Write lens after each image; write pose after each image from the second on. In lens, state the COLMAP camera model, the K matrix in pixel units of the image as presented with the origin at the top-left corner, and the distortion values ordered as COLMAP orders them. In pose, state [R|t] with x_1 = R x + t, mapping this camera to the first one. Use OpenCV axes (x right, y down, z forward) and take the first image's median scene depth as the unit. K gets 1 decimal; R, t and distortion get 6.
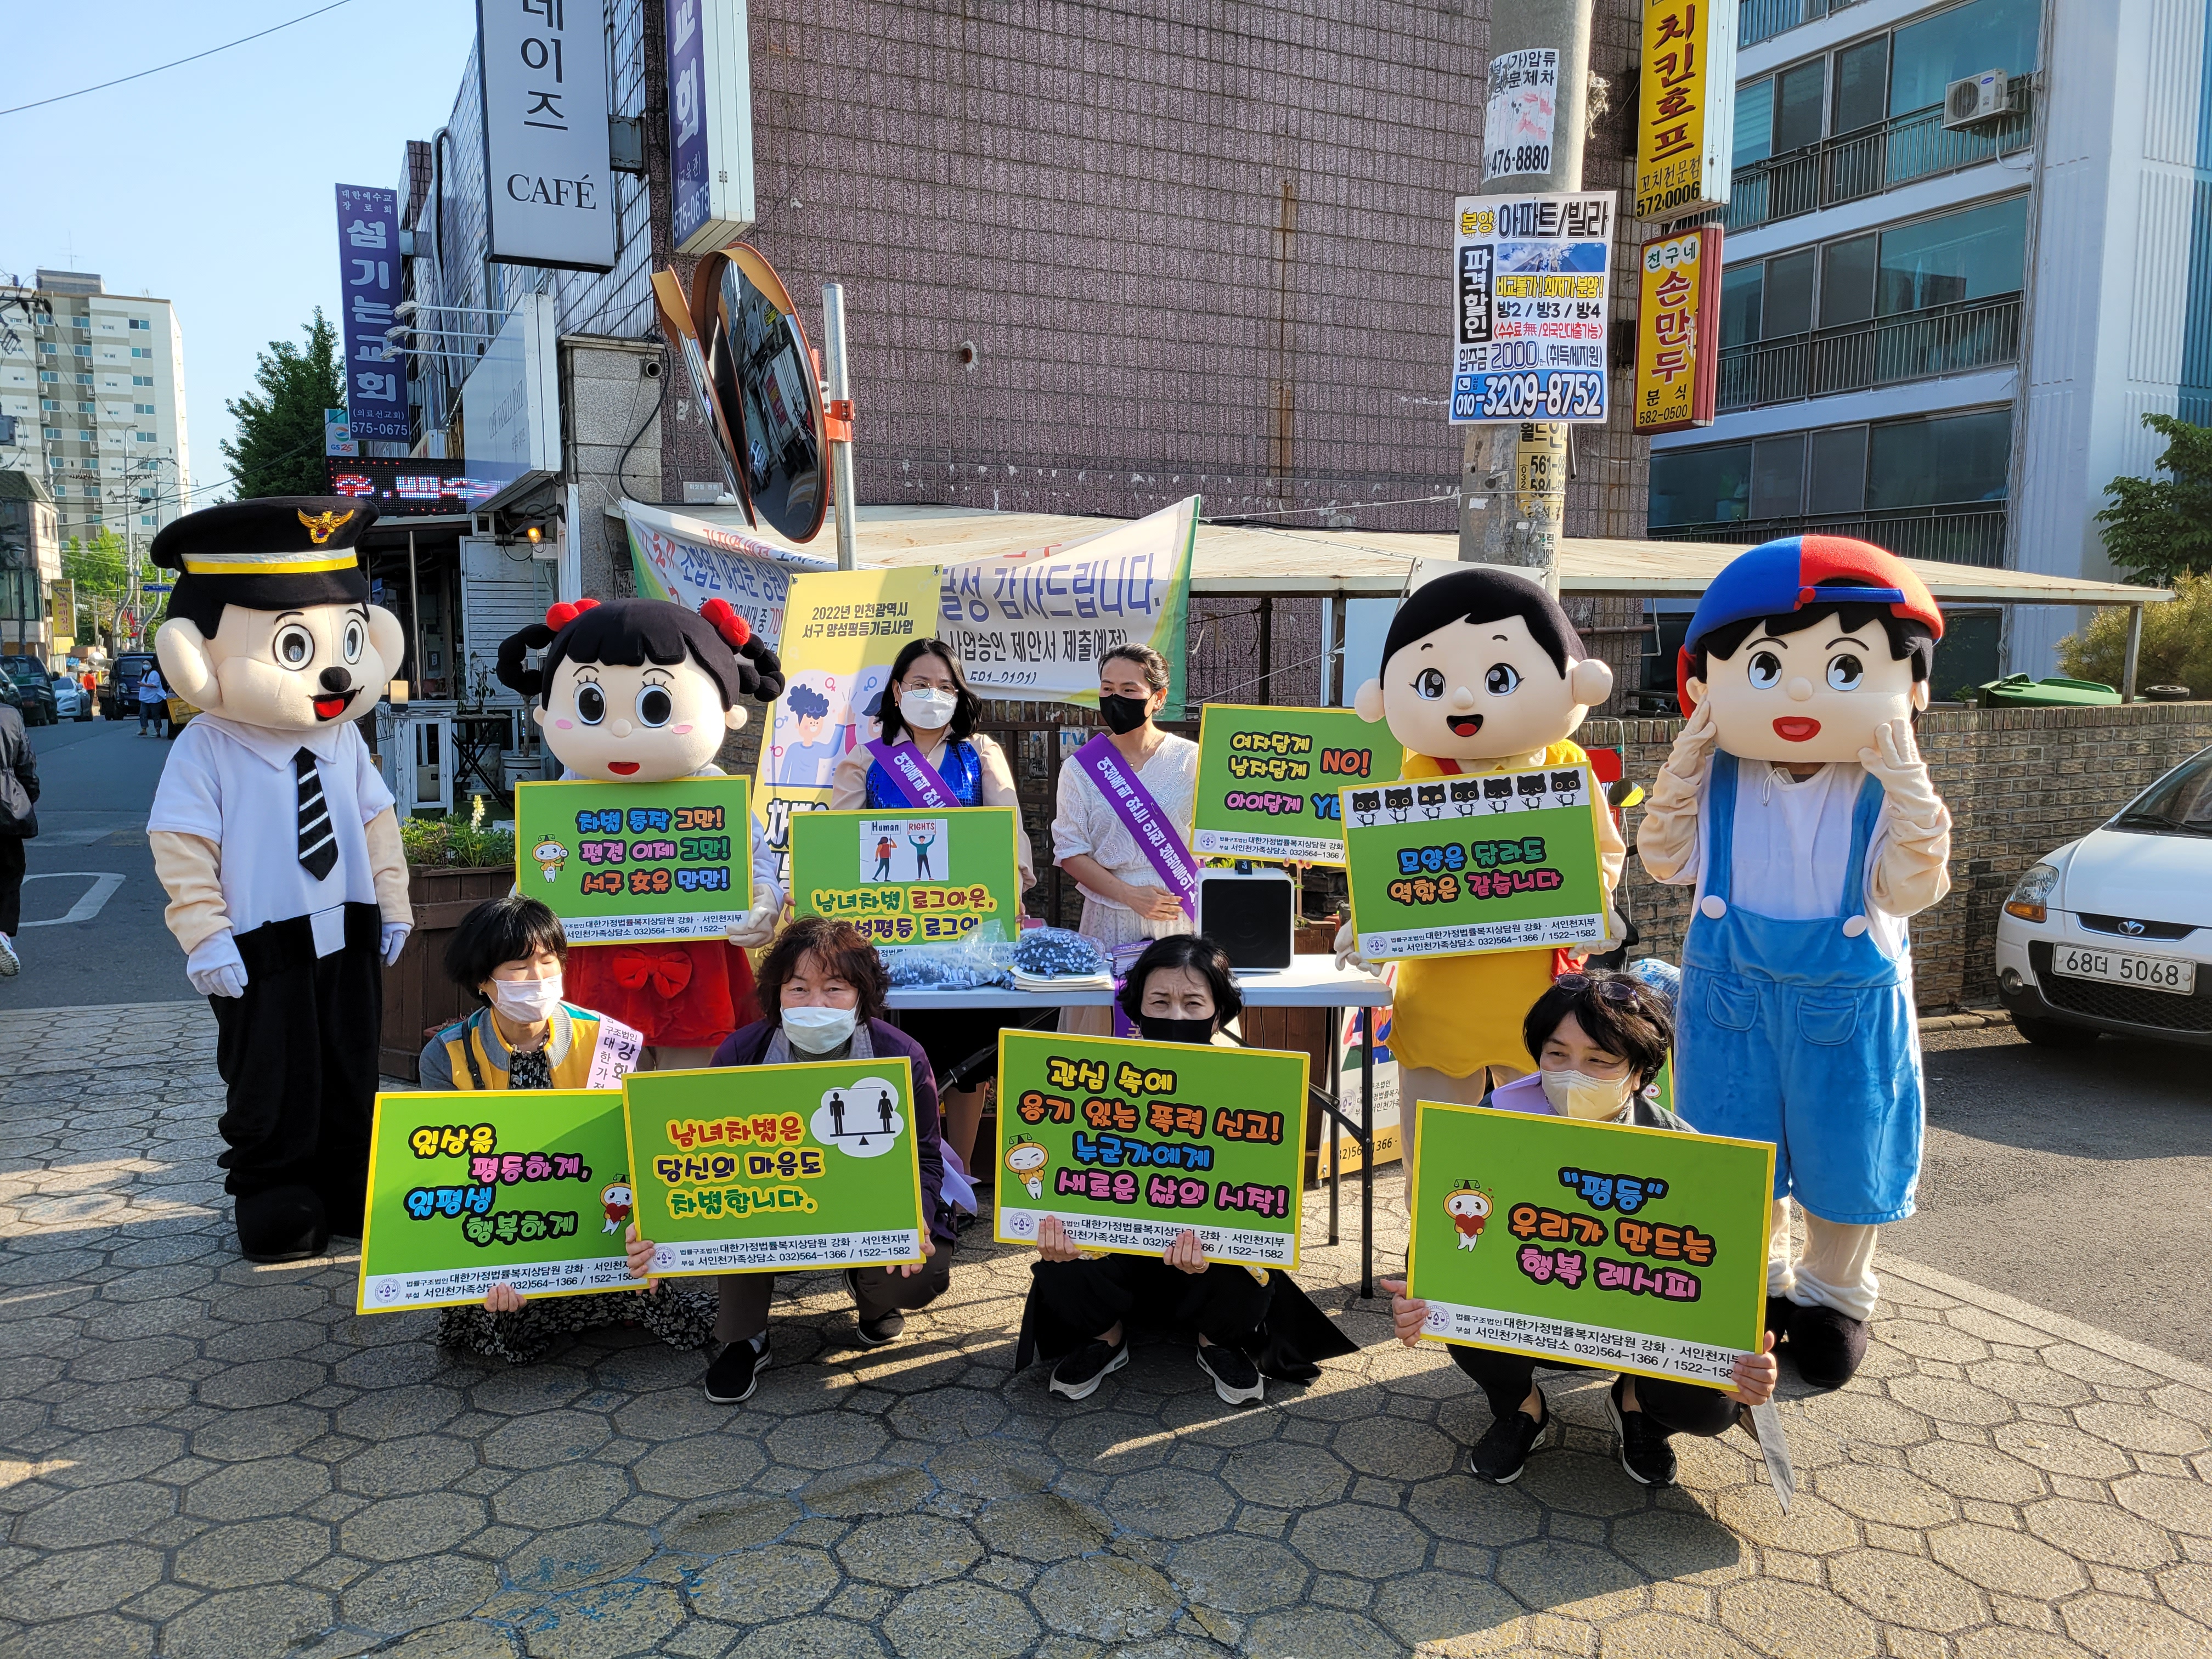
lens RADIAL K [[1687.0, 0, 1118.1], [0, 1687.0, 821.4], [0, 0, 1]] dist [0.070298, -0.060327]
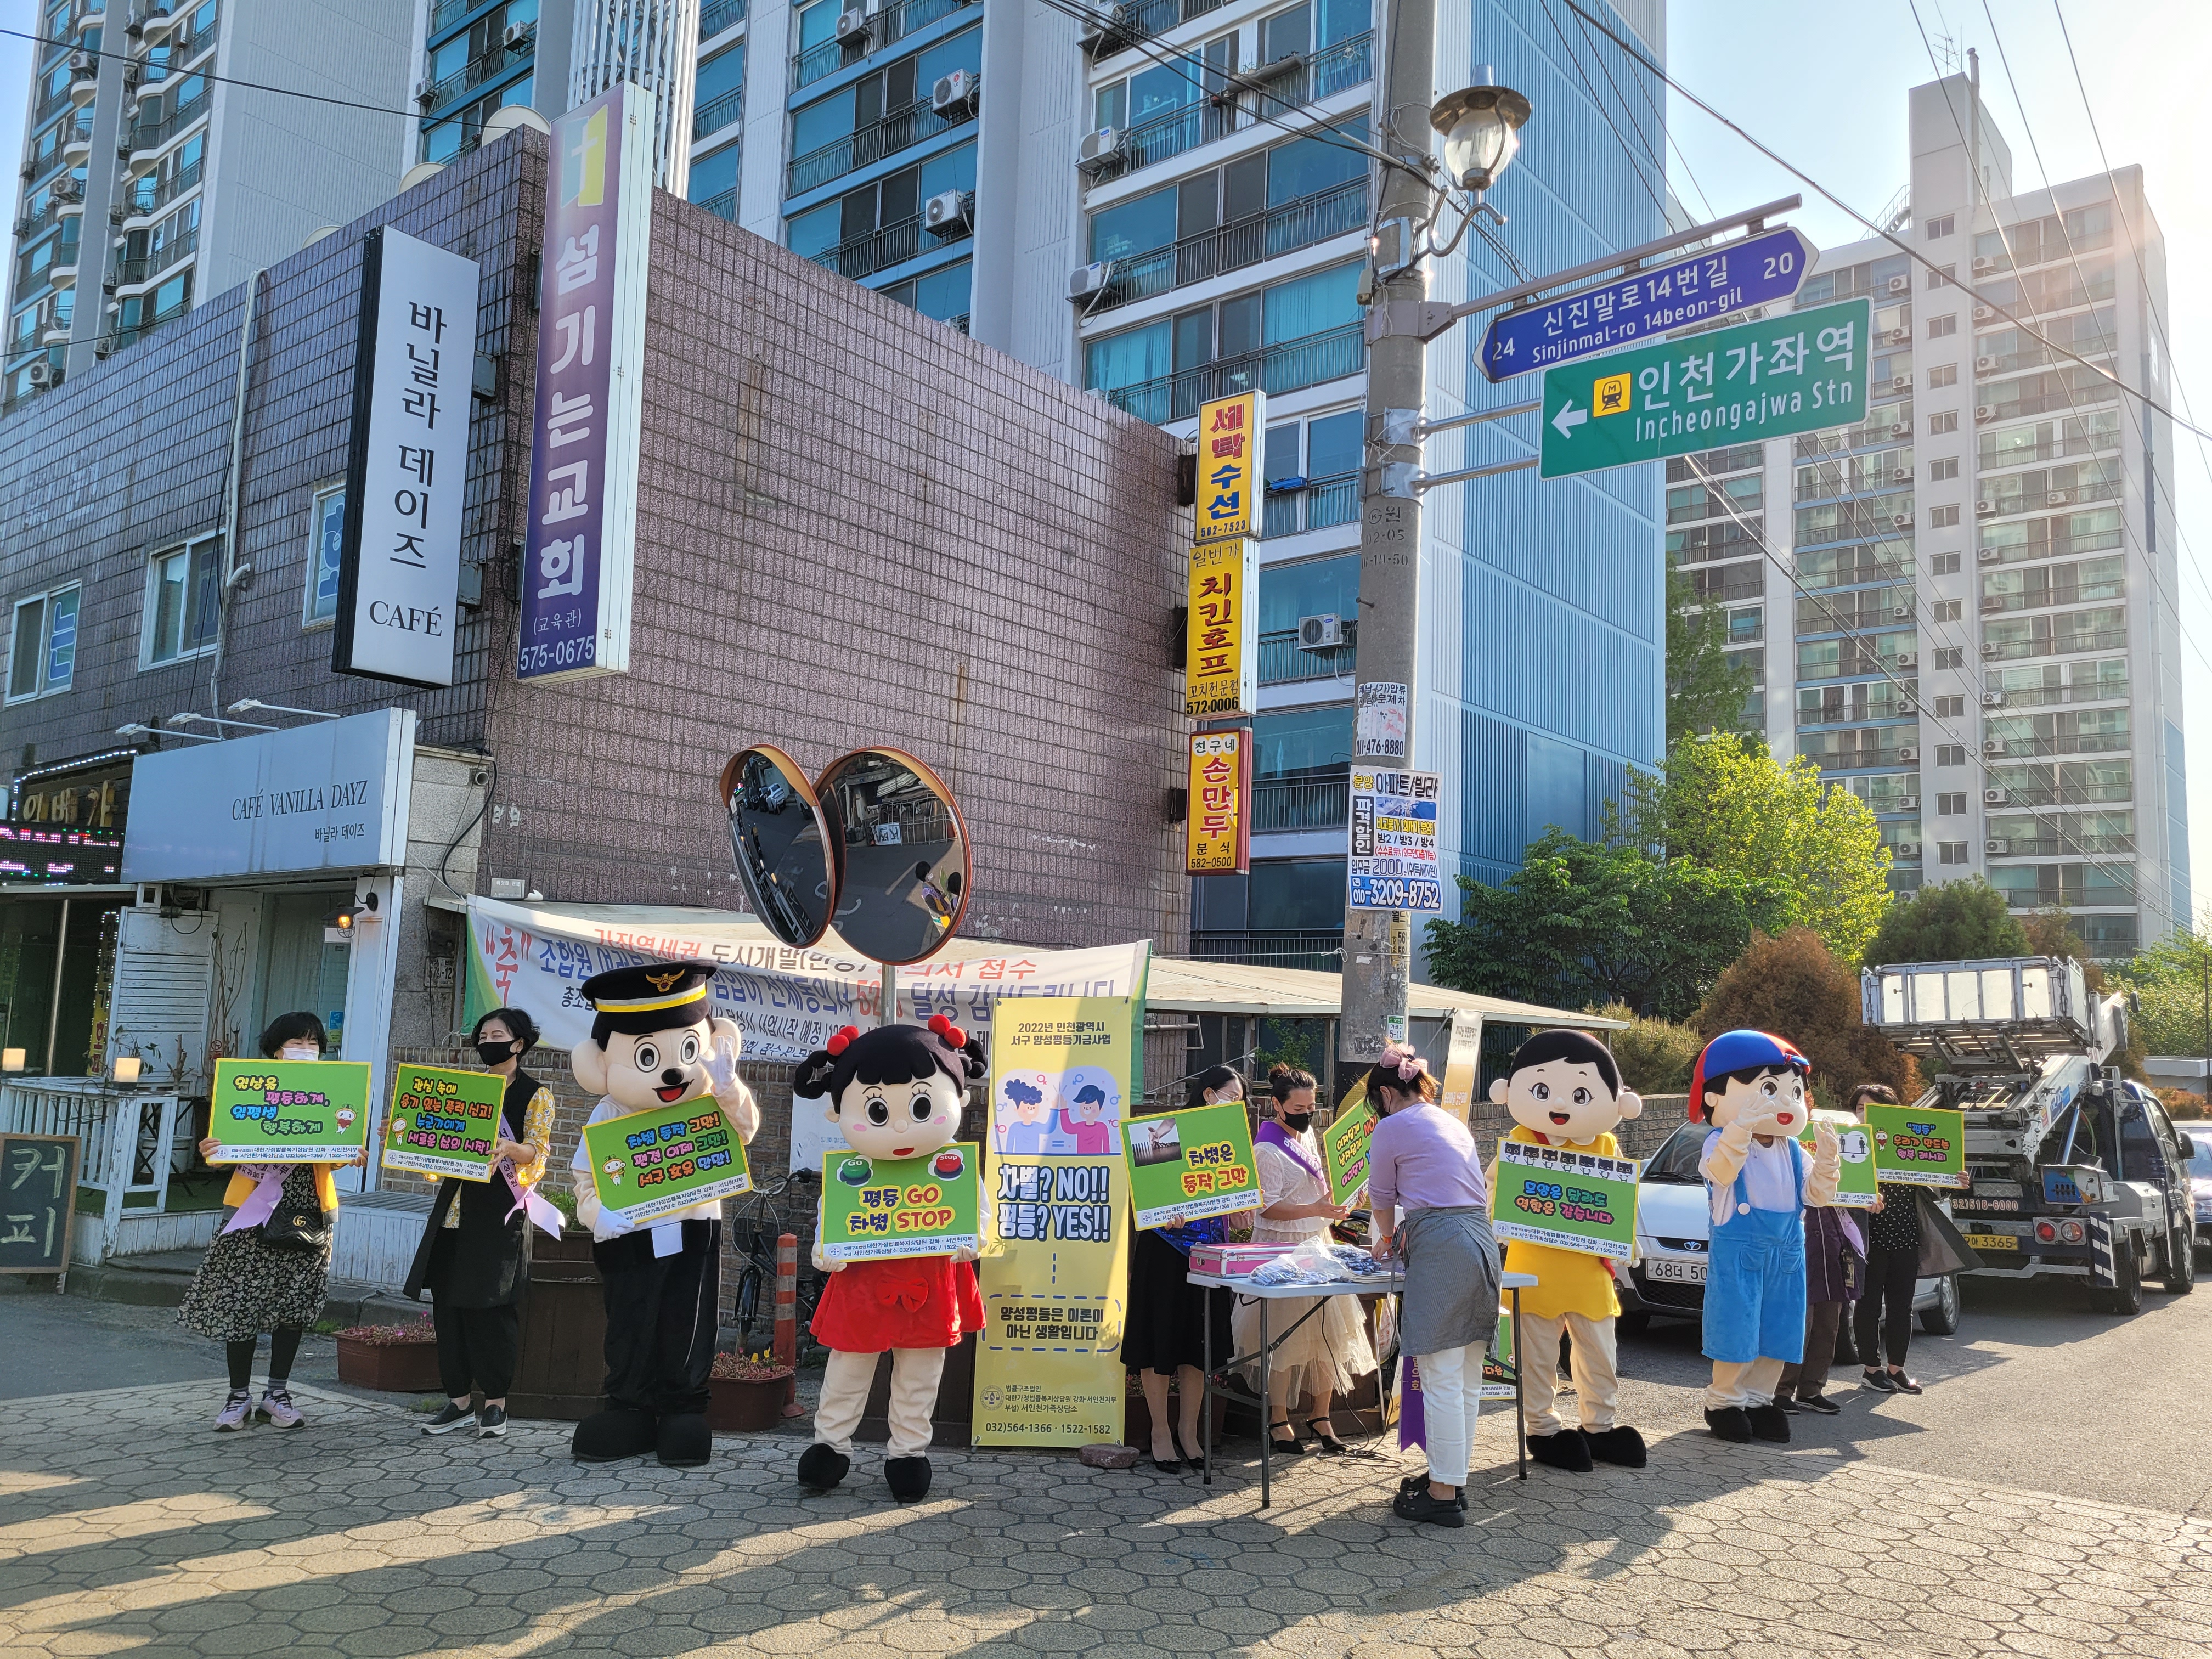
lens RADIAL K [[1700.9, 0, 1122.8], [0, 1700.9, 815.8], [0, 0, 1]] dist [0.064994, -0.039584]
pose [[0.906414, 0.076155, 0.415468, -0.317374], [0.016796, 0.976336, -0.215605, 0.004663], [-0.422056, 0.202405, 0.883686, -0.137139]]
